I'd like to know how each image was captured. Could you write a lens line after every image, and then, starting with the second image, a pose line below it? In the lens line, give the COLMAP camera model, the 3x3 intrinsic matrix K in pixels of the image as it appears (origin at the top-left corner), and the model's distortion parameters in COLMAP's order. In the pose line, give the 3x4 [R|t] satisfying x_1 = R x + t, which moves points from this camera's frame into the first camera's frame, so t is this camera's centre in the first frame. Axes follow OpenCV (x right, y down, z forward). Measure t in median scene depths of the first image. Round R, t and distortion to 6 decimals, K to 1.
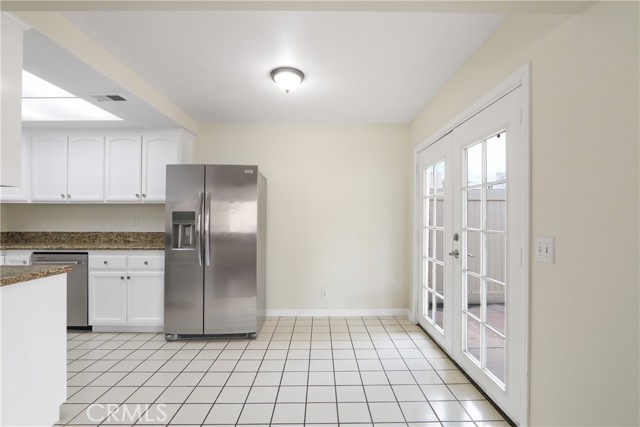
lens RADIAL K [[298.1, 0, 326.4], [0, 298.1, 215.7], [0, 0, 1]] dist [-0.018158, 0.002706]
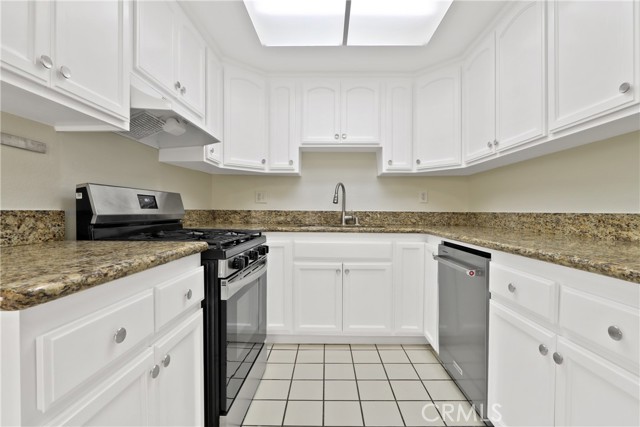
lens RADIAL K [[298.1, 0, 323.0], [0, 298.1, 213.6], [0, 0, 1]] dist [-0.018158, 0.002706]
pose [[-0.027272, 0.008796, -0.999589, -0.356570], [0.002433, 0.999959, 0.008733, 0.058849], [0.999625, -0.002194, -0.027292, 0.748394]]
